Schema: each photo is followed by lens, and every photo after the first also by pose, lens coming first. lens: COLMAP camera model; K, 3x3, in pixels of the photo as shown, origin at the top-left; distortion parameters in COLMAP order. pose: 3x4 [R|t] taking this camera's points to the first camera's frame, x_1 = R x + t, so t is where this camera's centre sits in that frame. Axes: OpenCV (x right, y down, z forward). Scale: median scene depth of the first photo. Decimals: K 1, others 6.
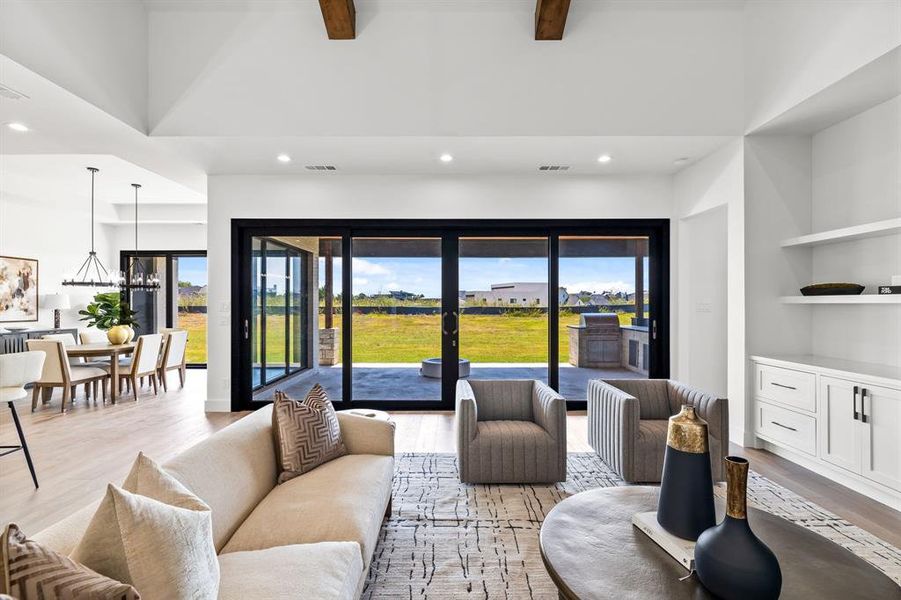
lens RADIAL K [[416.5, 0, 450.4], [0, 416.5, 302.5], [0, 0, 1]] dist [-0.001968, -0.000039]
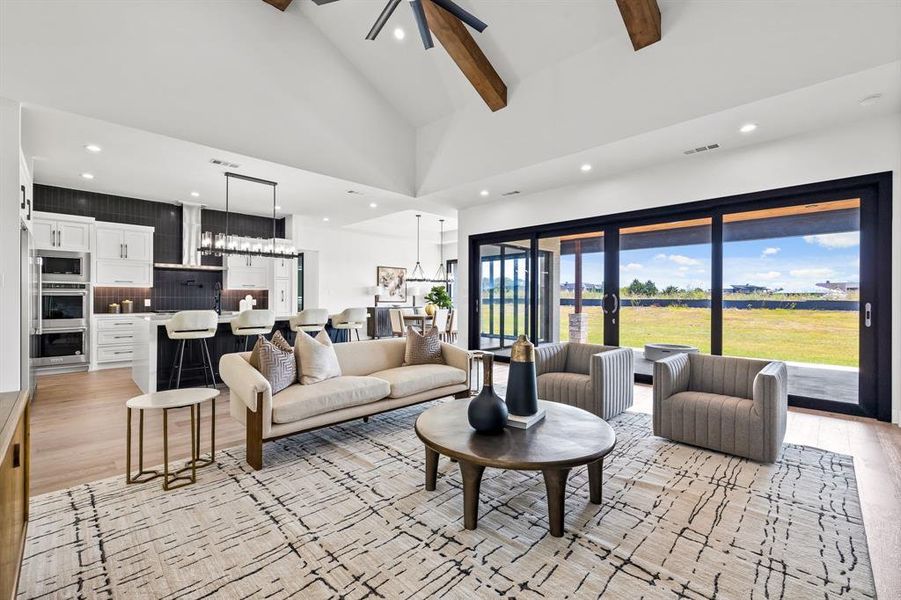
lens RADIAL K [[385.6, 0, 445.9], [0, 385.6, 298.8], [0, 0, 1]] dist [0.000659, 0.000265]
pose [[0.701091, 0.004029, -0.713061, 0.364284], [-0.002439, 0.999992, 0.003252, 0.026616], [0.713068, -0.000540, 0.701095, -0.066223]]
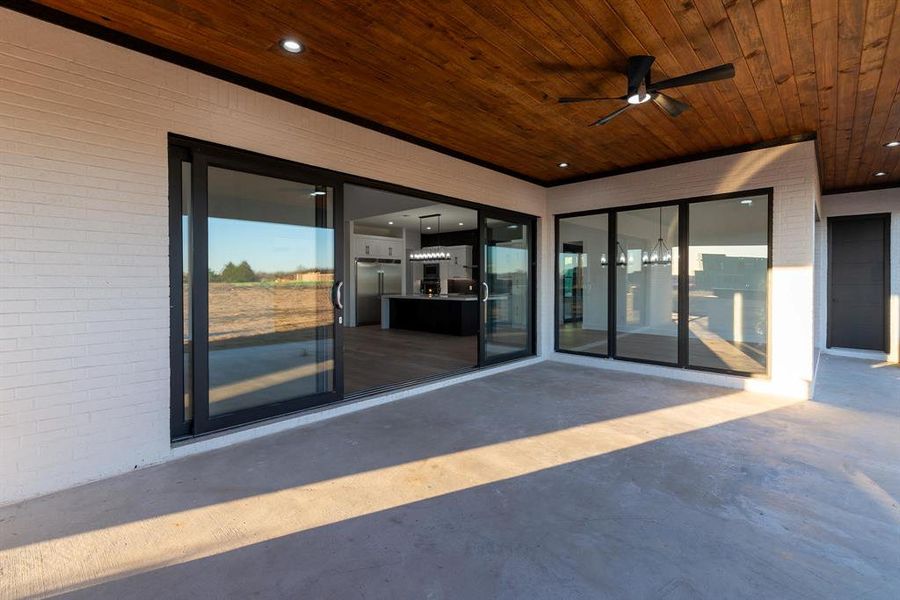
lens RADIAL K [[416.1, 0, 449.9], [0, 416.1, 302.5], [0, 0, 1]] dist [-0.001968, -0.000039]
pose [[-0.680449, 0.036204, -0.731901, 0.577813], [0.001781, 0.998858, 0.047753, 0.015645], [0.732794, 0.031190, -0.679736, 1.442806]]
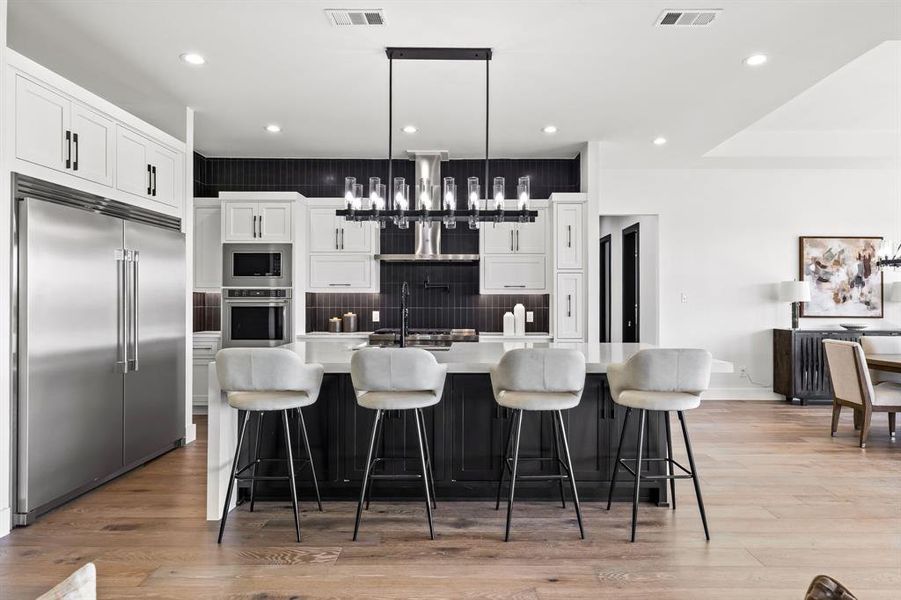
lens RADIAL K [[531.3, 0, 471.1], [0, 531.3, 298.3], [0, 0, 1]] dist [0.002264, 0.000656]
pose [[0.002327, -0.004187, -0.999989, -0.032510], [0.000349, 0.999991, -0.004186, 0.014135], [0.999997, -0.000339, 0.002328, 0.274218]]
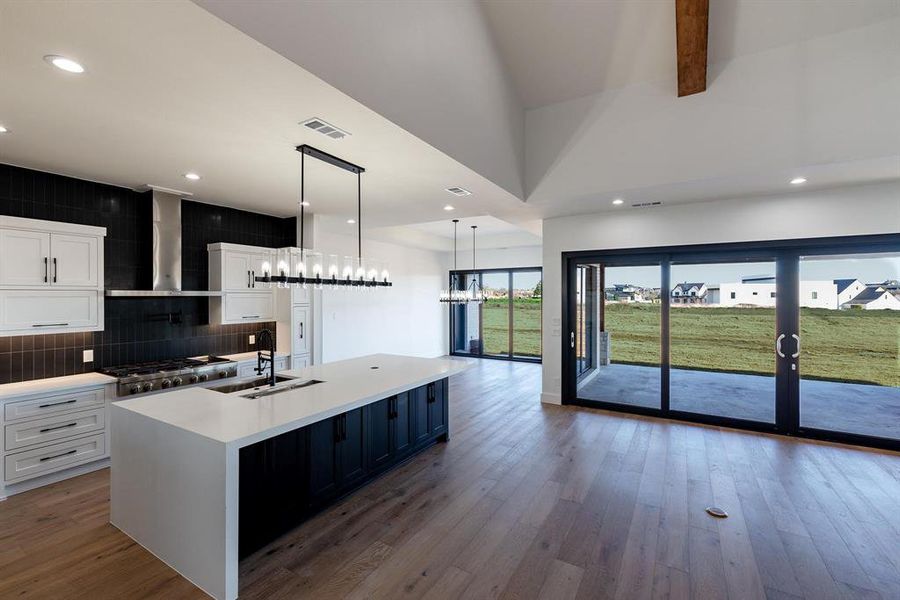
lens RADIAL K [[389.5, 0, 448.8], [0, 389.5, 298.1], [0, 0, 1]] dist [0.000618, 0.000064]
pose [[0.856969, 0.000896, -0.515367, -0.171089], [0.002567, 0.999979, 0.006007, -0.055973], [0.515362, -0.006470, 0.856948, -0.147468]]
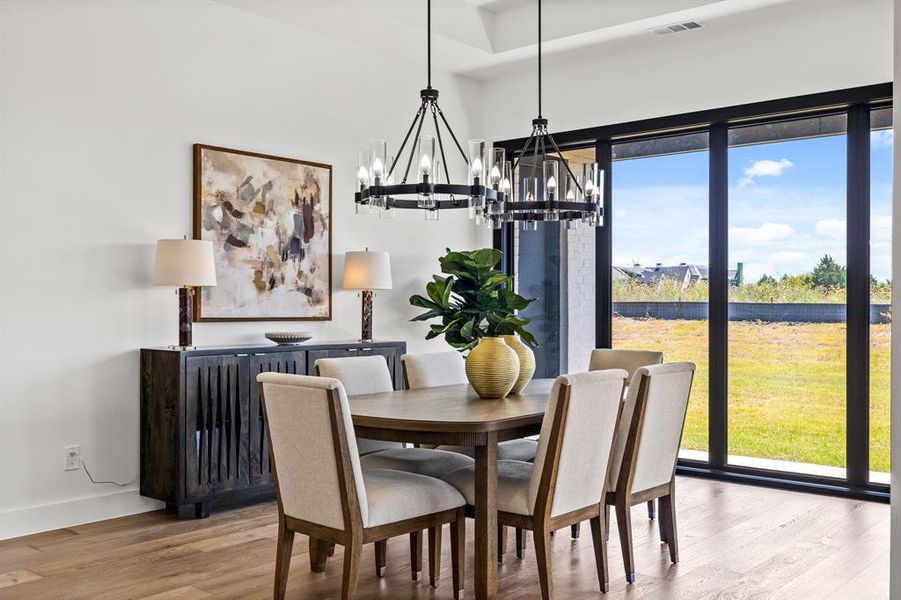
lens RADIAL K [[887.8, 0, 450.5], [0, 887.8, 300.0], [0, 0, 1]] dist [-0.009007, -0.003648]
pose [[0.758463, 0.000562, -0.651716, -0.386712], [-0.001336, 0.999999, -0.000692, 0.028712], [0.651715, 0.001395, 0.758463, 0.471534]]
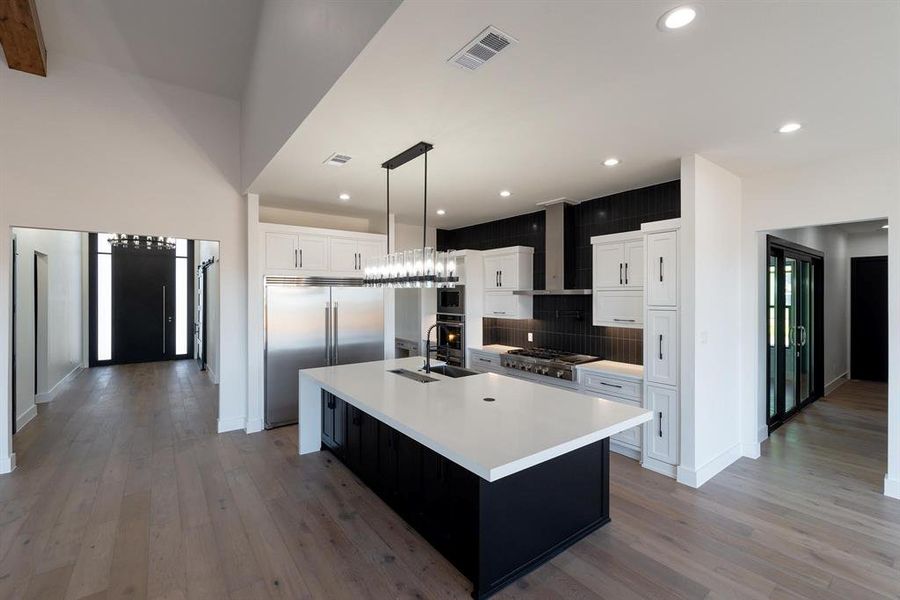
lens RADIAL K [[385.1, 0, 445.4], [0, 385.1, 298.8], [0, 0, 1]] dist [0.000659, 0.000265]
pose [[-0.800729, 0.004603, -0.599010, -0.318320], [0.001394, 0.999982, 0.005822, -0.053127], [0.599026, 0.003827, -0.800721, 0.706544]]
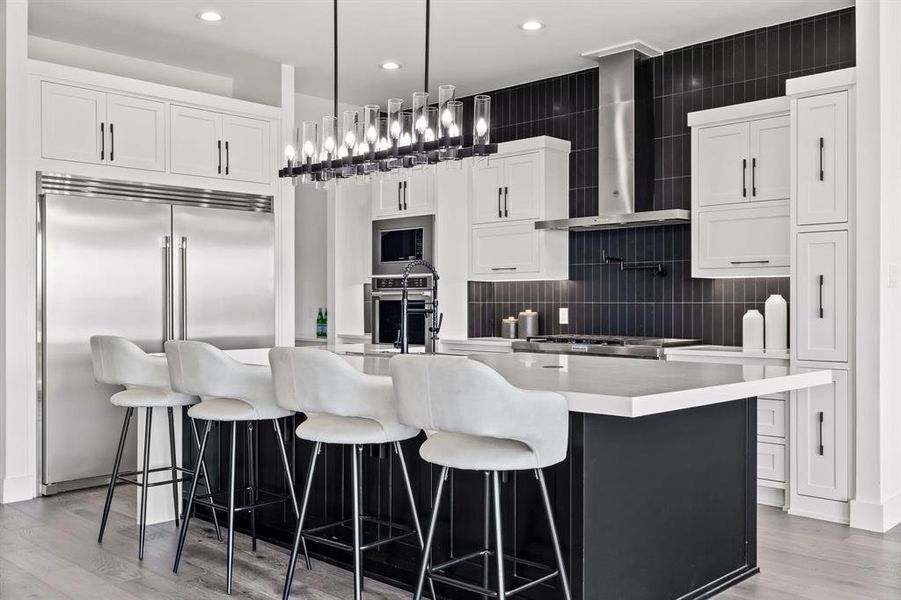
lens RADIAL K [[843.1, 0, 439.4], [0, 843.1, 302.7], [0, 0, 1]] dist [0.004198, 0.005975]
pose [[-0.696041, -0.000486, -0.718002, -0.181539], [0.000574, 0.999999, -0.001233, 0.028500], [0.718002, -0.001271, -0.696040, 0.704440]]
